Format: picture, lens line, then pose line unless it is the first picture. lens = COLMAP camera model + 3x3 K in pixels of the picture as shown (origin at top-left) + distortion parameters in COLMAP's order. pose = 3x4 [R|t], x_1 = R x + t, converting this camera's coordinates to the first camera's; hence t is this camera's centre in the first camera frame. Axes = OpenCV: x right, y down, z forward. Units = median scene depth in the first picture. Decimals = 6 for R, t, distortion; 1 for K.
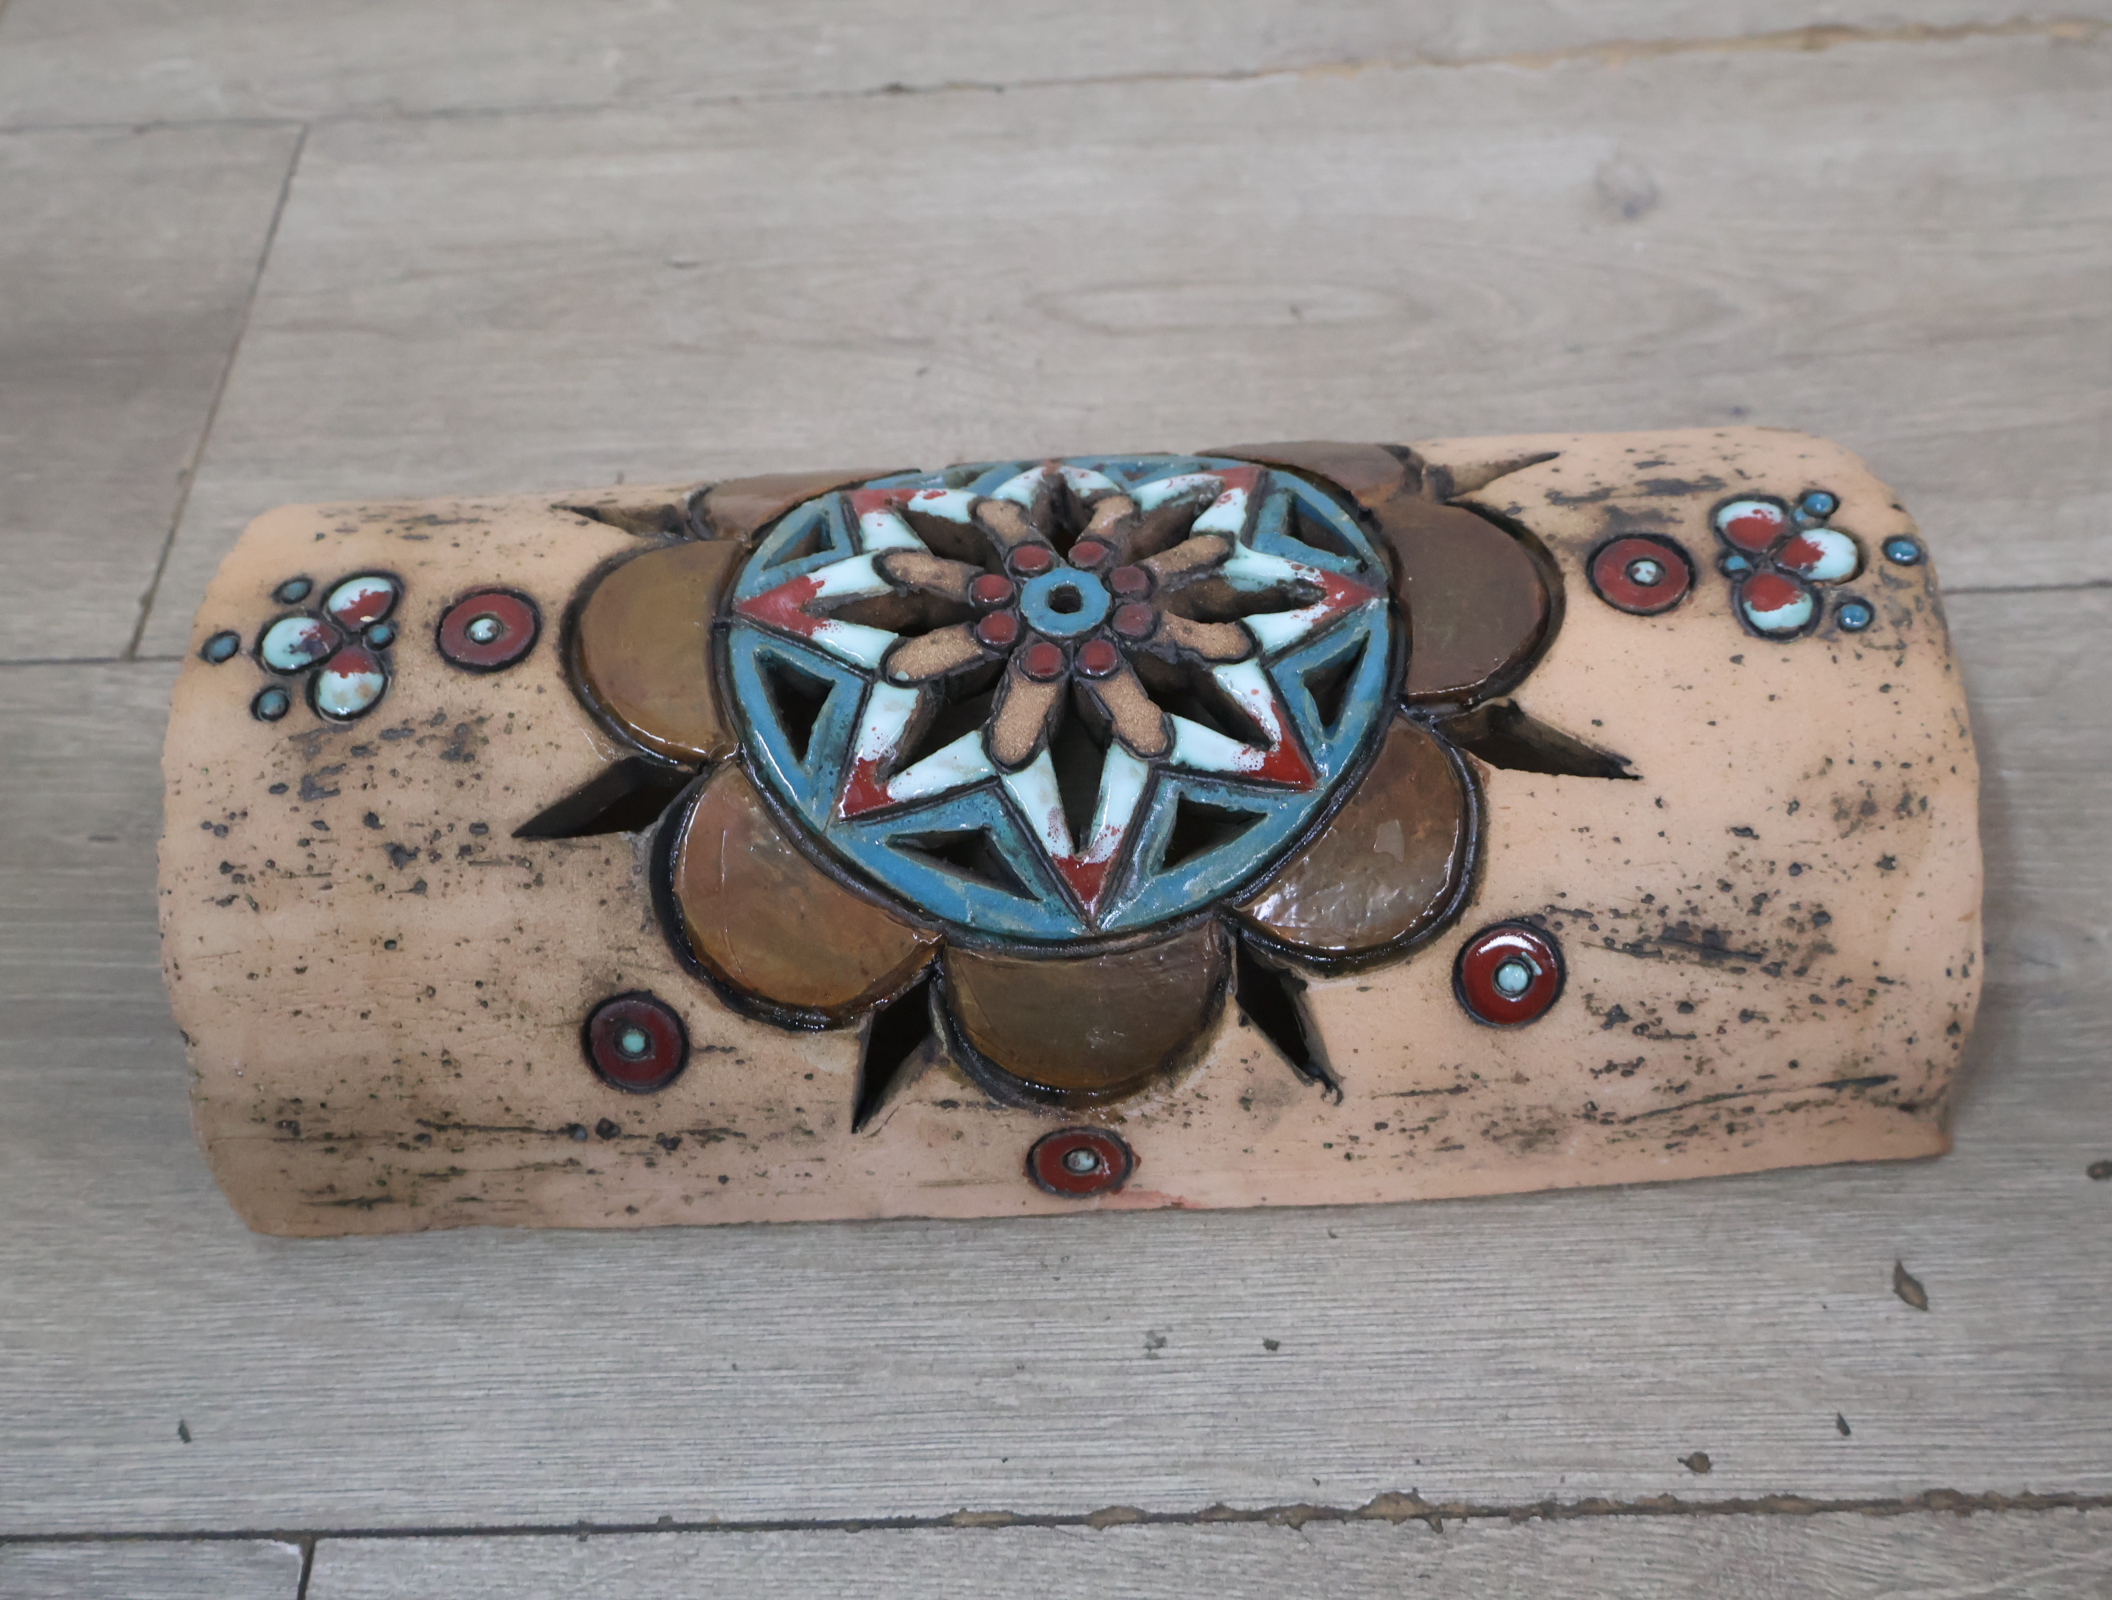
lens RADIAL K [[2085.2, 0, 1043.8], [0, 2085.2, 805.1], [0, 0, 1]] dist [0.000731, 0.018688]
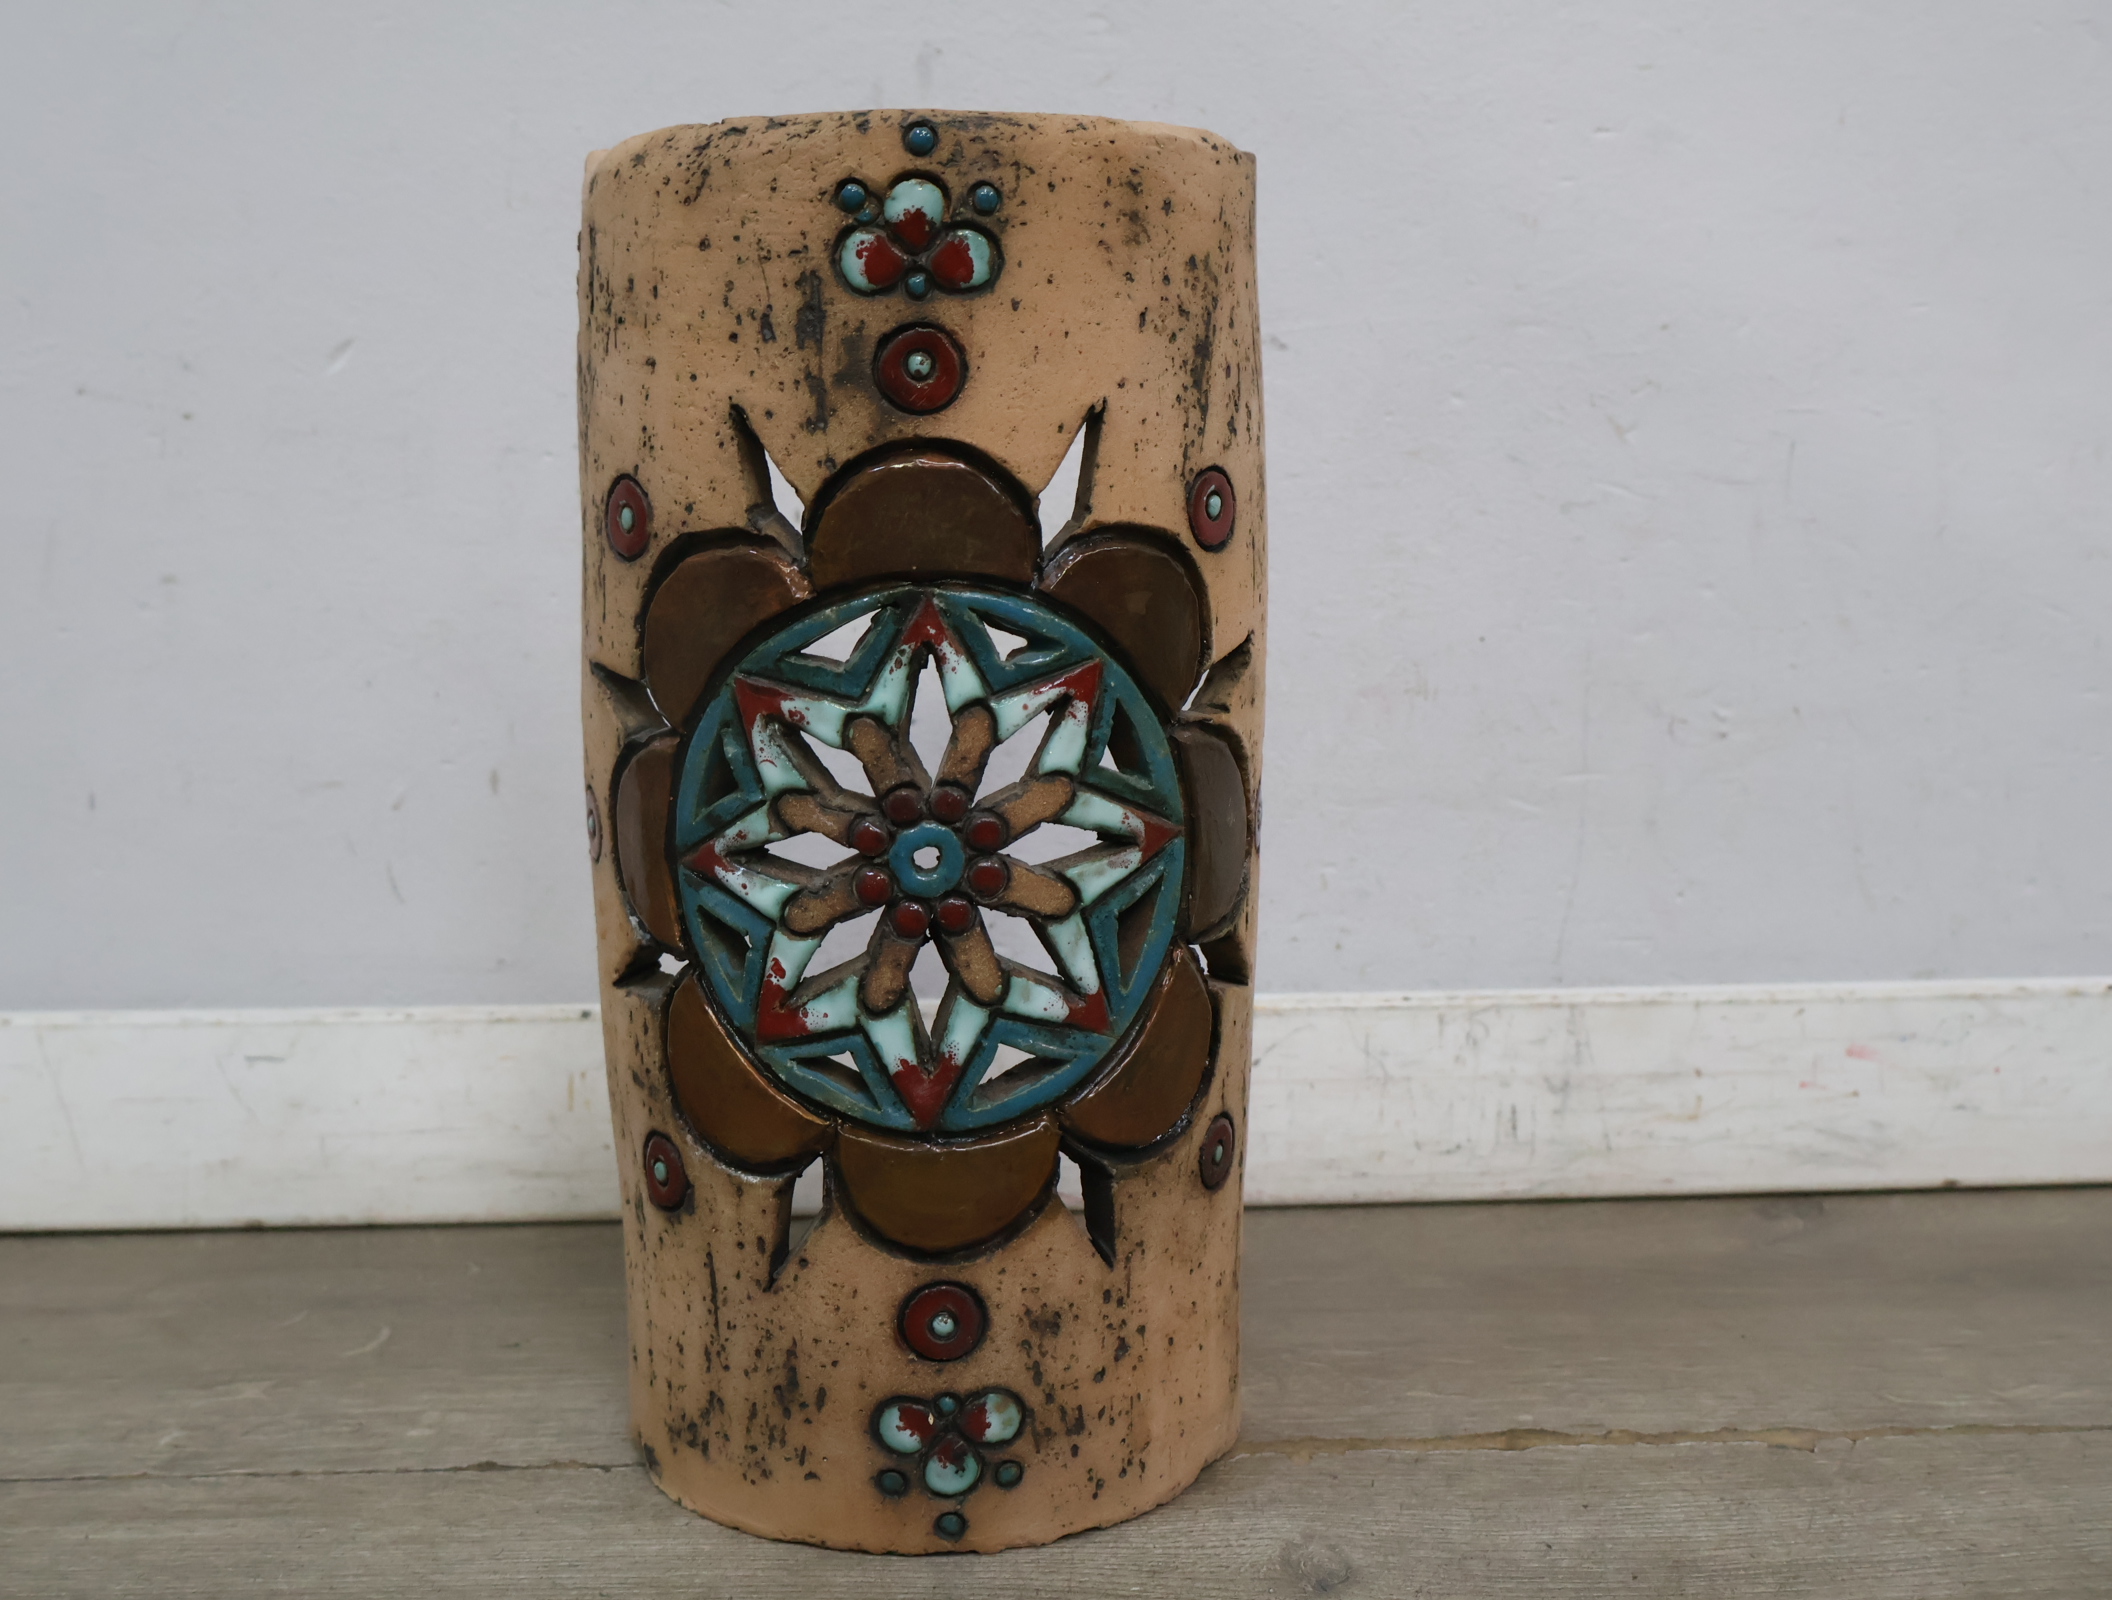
lens RADIAL K [[2087.6, 0, 1039.7], [0, 2087.6, 801.7], [0, 0, 1]] dist [0.016374, -0.007767]
pose [[0.013025, -0.993539, -0.112746, 0.179859], [0.768843, -0.062140, 0.636411, -0.812476], [-0.639305, -0.094973, 0.763066, 0.052581]]
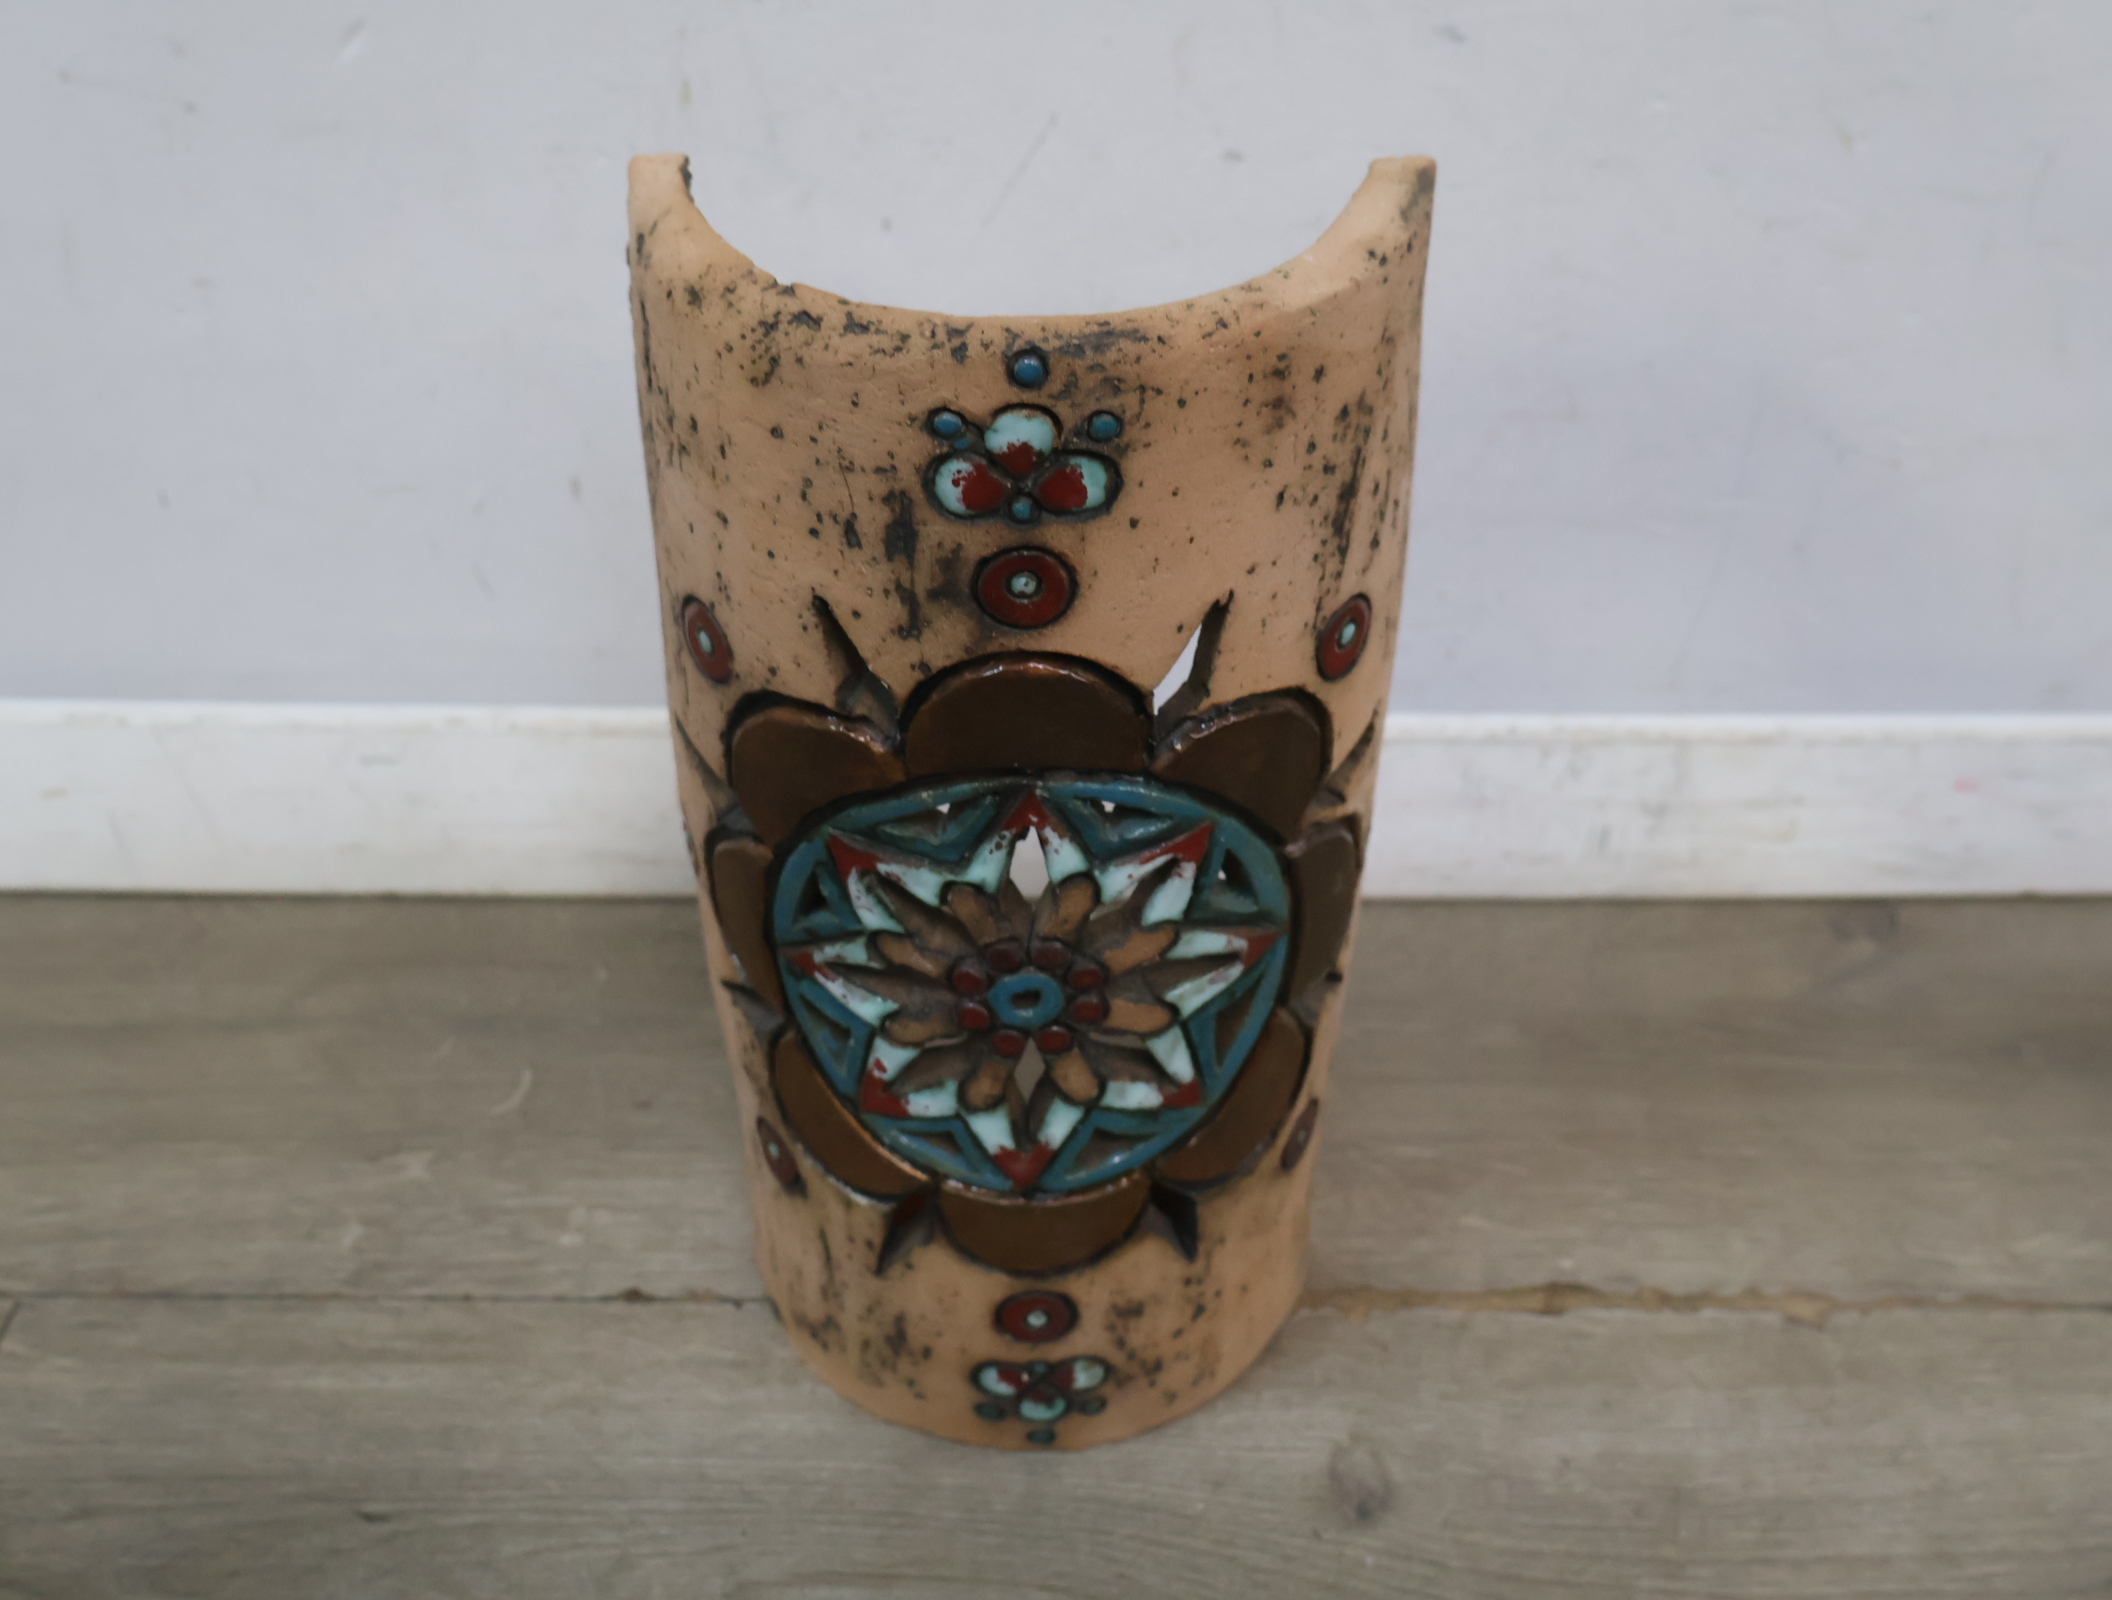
lens RADIAL K [[2083.5, 0, 1048.7], [0, 2083.5, 790.3], [0, 0, 1]] dist [0.004495, 0.012869]
pose [[0.023432, -0.820428, -0.571270, 0.791768], [0.799171, -0.327948, 0.503762, -0.651616], [-0.600647, -0.468346, 0.647977, 0.282620]]
